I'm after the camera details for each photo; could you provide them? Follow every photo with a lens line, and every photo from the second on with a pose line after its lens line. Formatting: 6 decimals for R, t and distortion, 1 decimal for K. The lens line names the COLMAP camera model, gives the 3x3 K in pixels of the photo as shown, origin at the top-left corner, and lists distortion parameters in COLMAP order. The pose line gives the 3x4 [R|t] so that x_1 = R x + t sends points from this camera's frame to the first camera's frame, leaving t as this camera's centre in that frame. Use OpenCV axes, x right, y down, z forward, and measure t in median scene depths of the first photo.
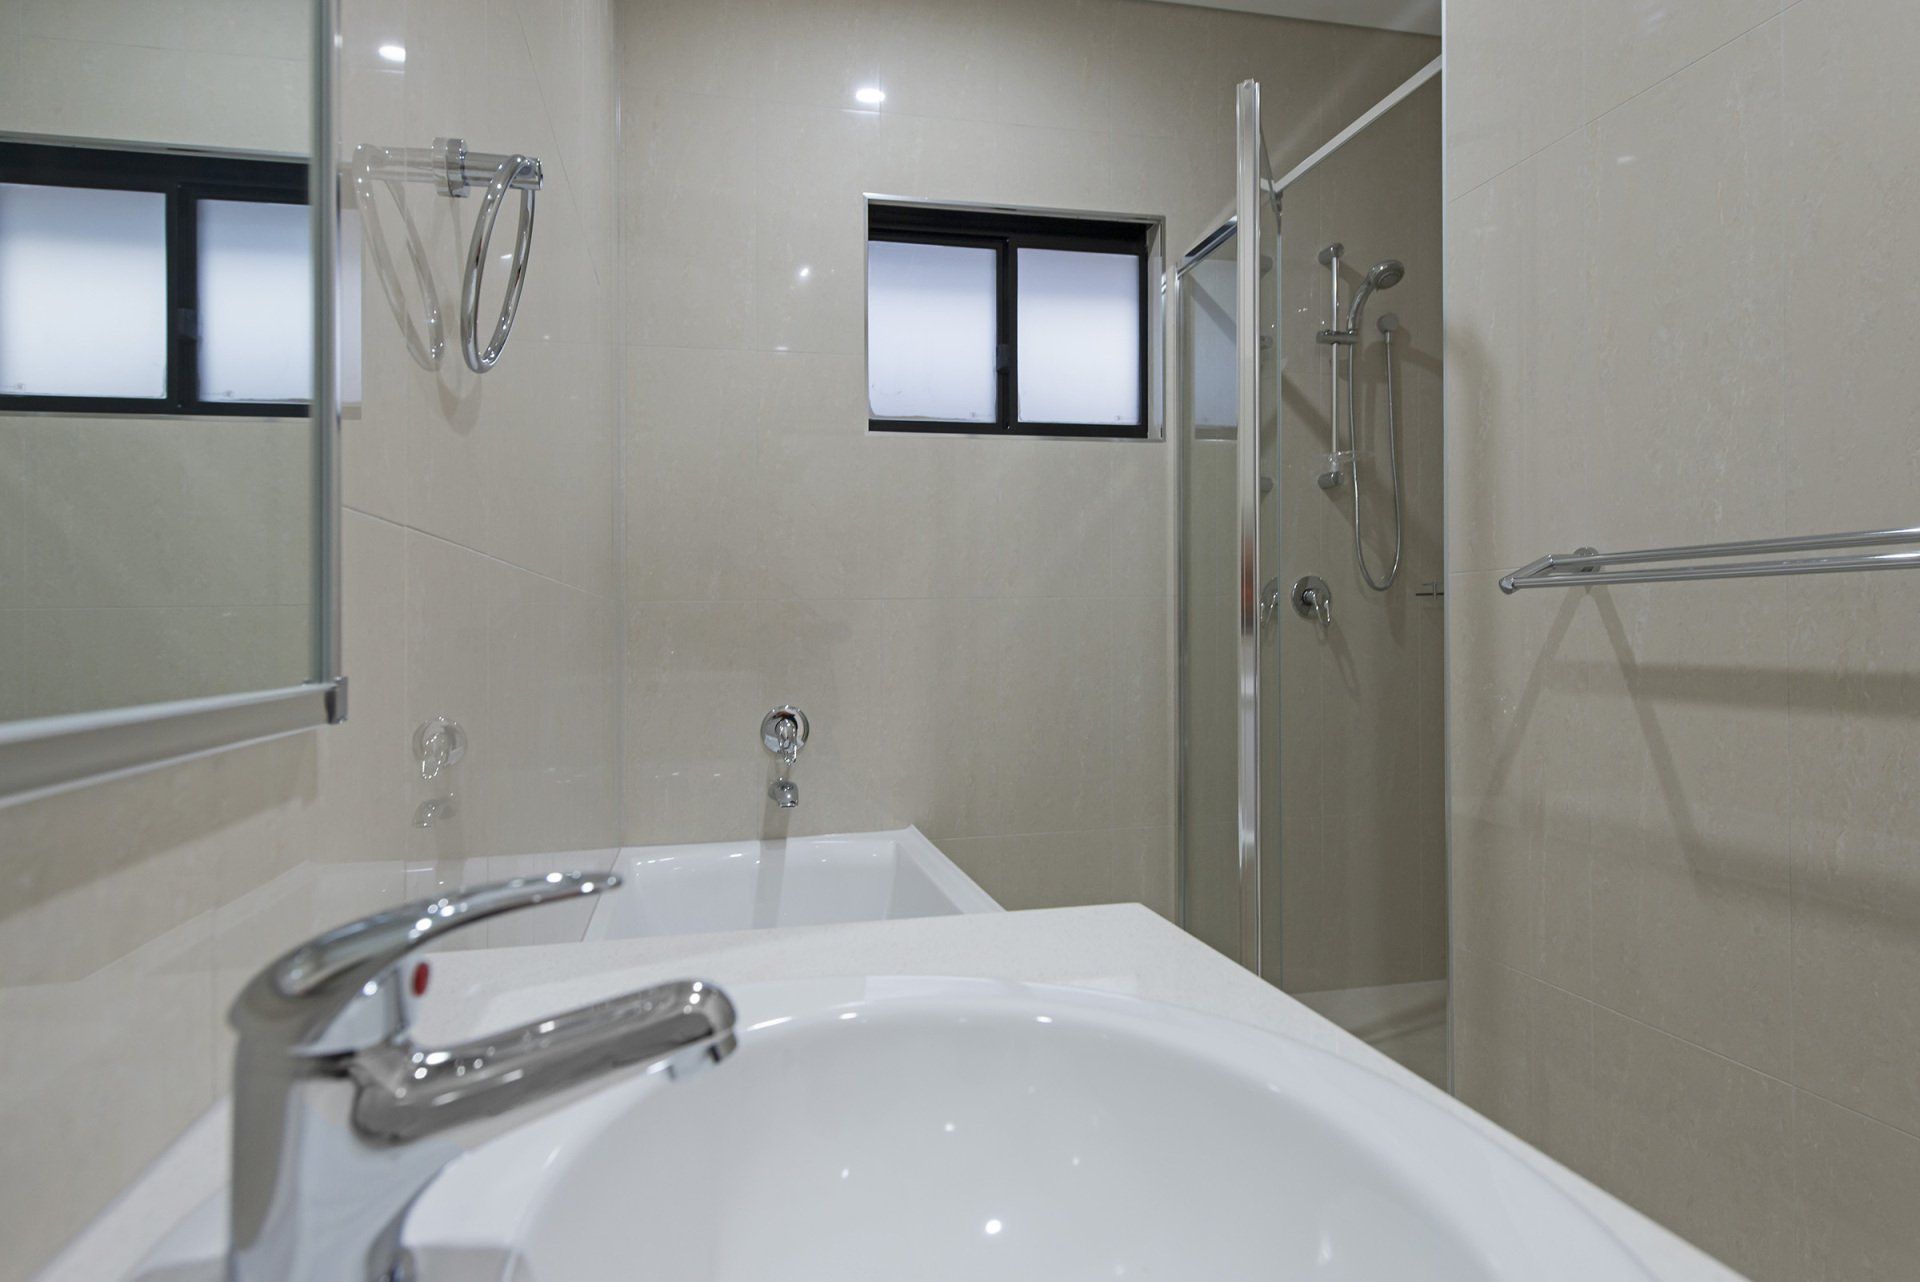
lens RADIAL K [[1125.0, 0, 910.6], [0, 1125.0, 604.0], [0, 0, 1]] dist [0.039761, -0.022007]
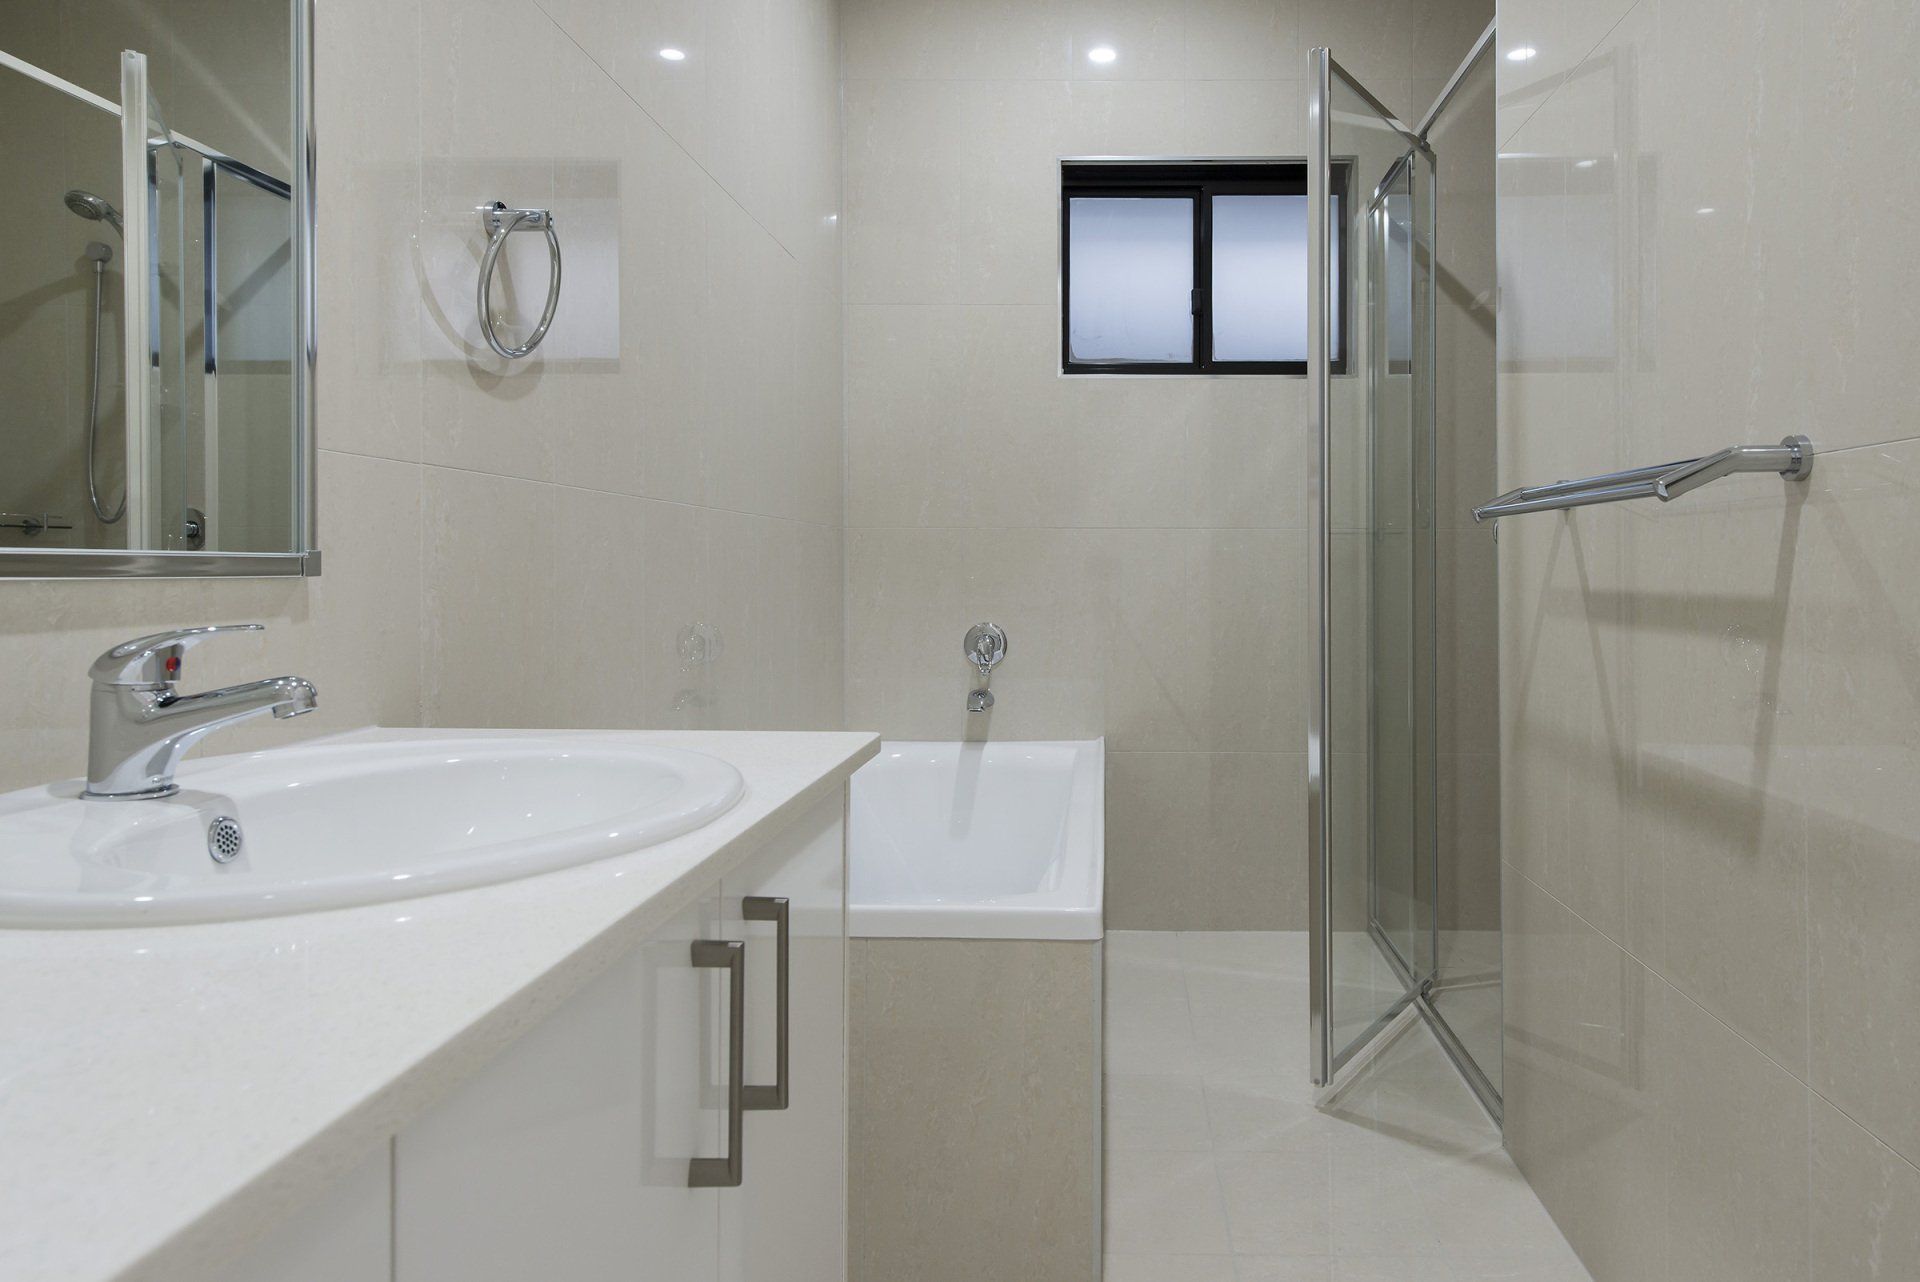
lens RADIAL K [[1101.2, 0, 956.4], [0, 1101.2, 547.8], [0, 0, 1]] dist [0.016253, -0.000152]
pose [[0.968828, 0.019459, -0.246969, 0.123925], [-0.017175, 0.999788, 0.011399, 0.004507], [0.247138, -0.006802, 0.968956, -0.057291]]
